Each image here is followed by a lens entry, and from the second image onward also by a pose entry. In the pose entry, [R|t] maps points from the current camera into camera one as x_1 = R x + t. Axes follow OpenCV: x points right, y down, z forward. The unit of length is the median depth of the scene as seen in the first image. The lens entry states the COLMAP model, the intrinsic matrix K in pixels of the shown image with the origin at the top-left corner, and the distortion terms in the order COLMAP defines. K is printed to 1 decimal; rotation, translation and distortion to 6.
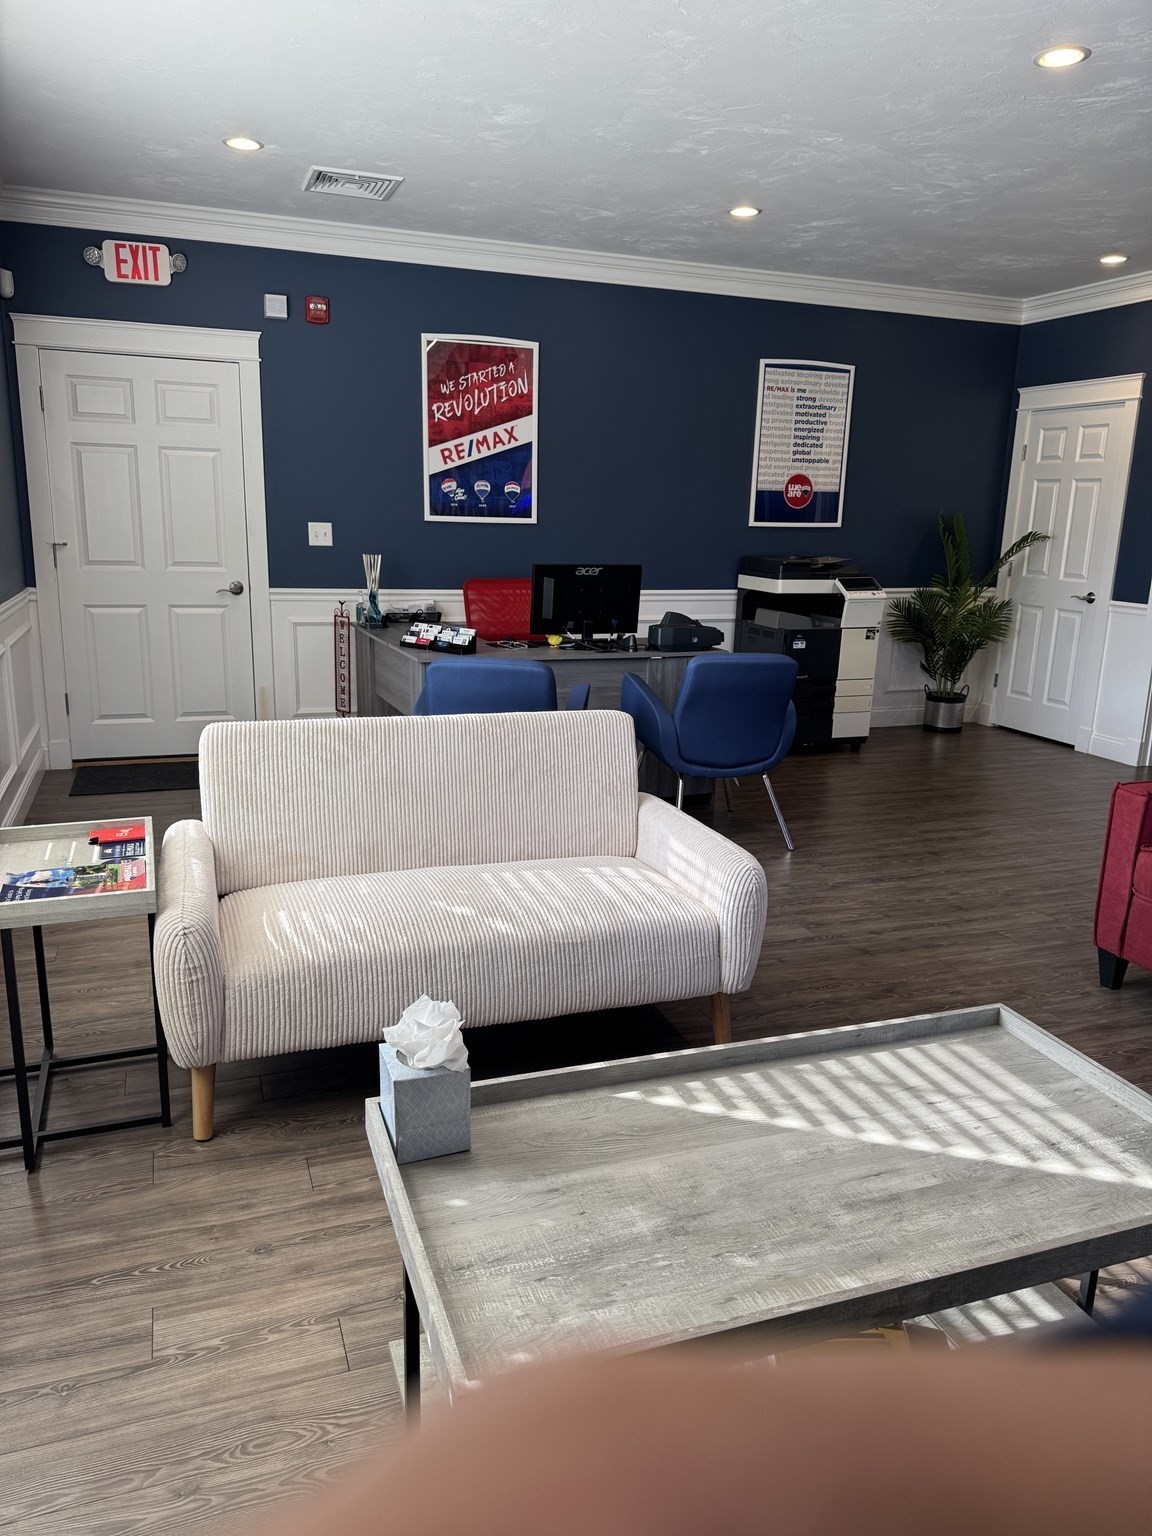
lens RADIAL K [[1085.6, 0, 564.4], [0, 1085.6, 779.2], [0, 0, 1]] dist [0.044515, -0.045360]
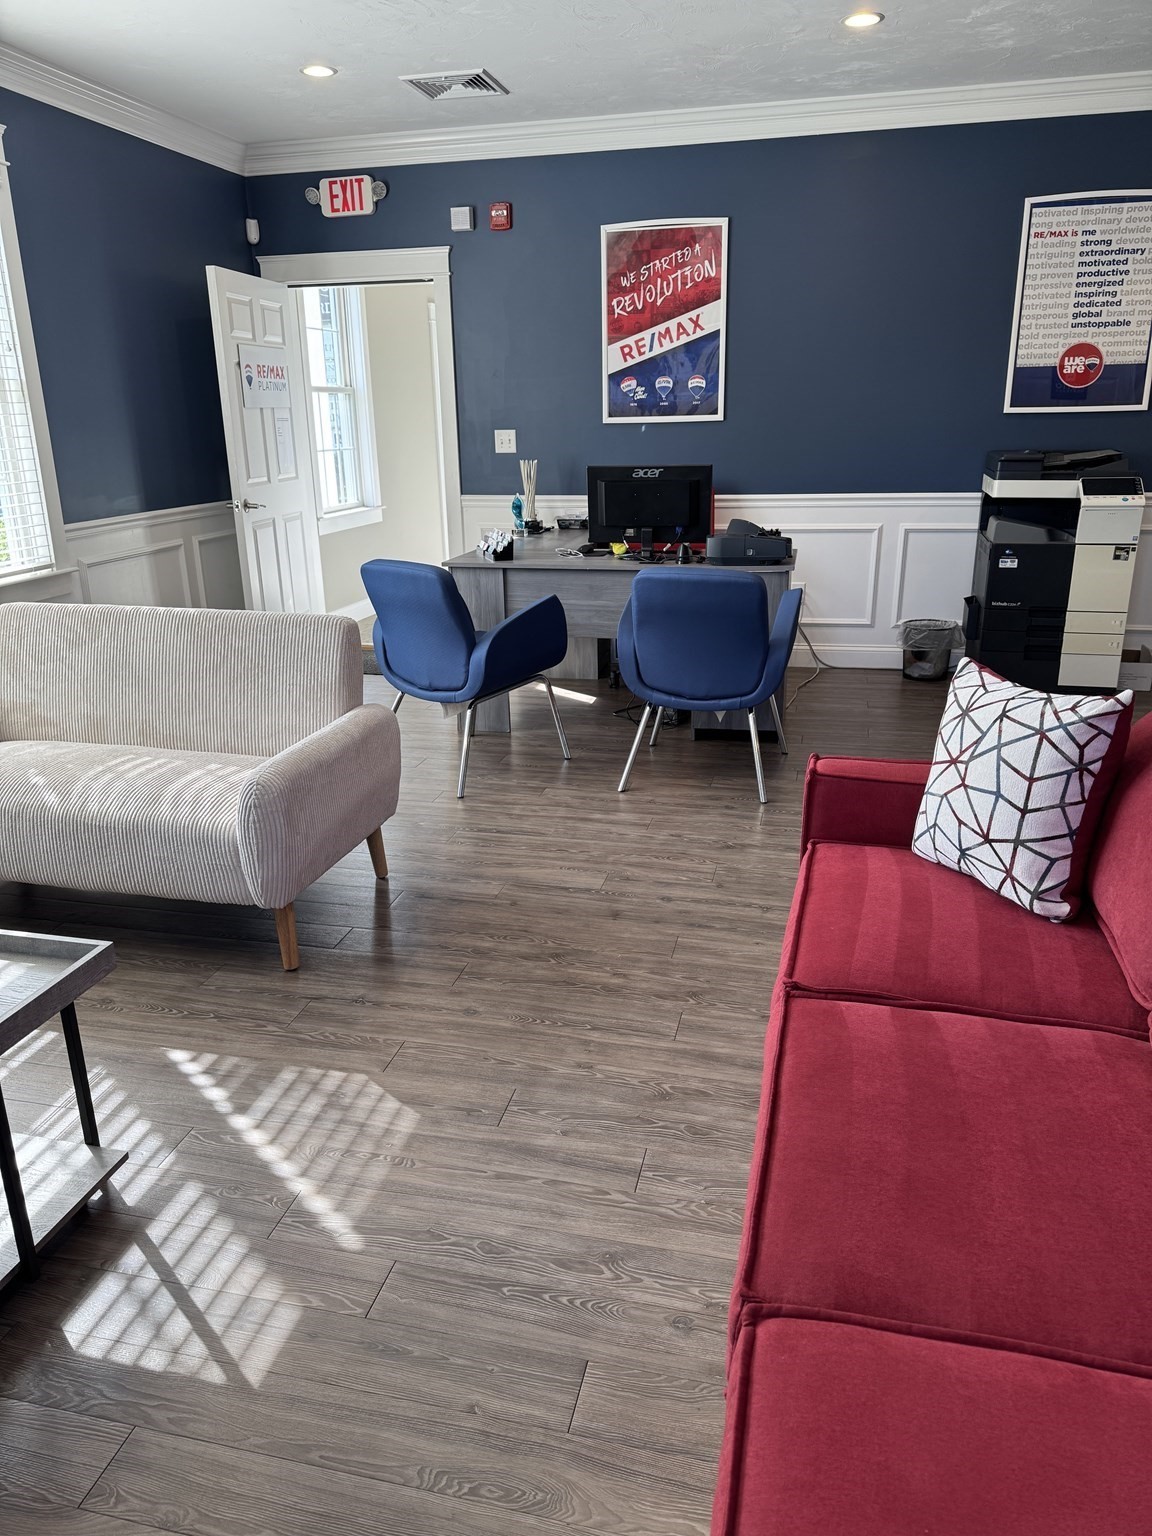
lens RADIAL K [[1085.6, 0, 562.4], [0, 1085.6, 764.2], [0, 0, 1]] dist [0.044515, -0.045360]
pose [[0.832000, 0.135229, -0.538041, 0.410264], [-0.096904, 0.990351, 0.099064, -0.025996], [0.546246, -0.030283, 0.837077, 0.147231]]
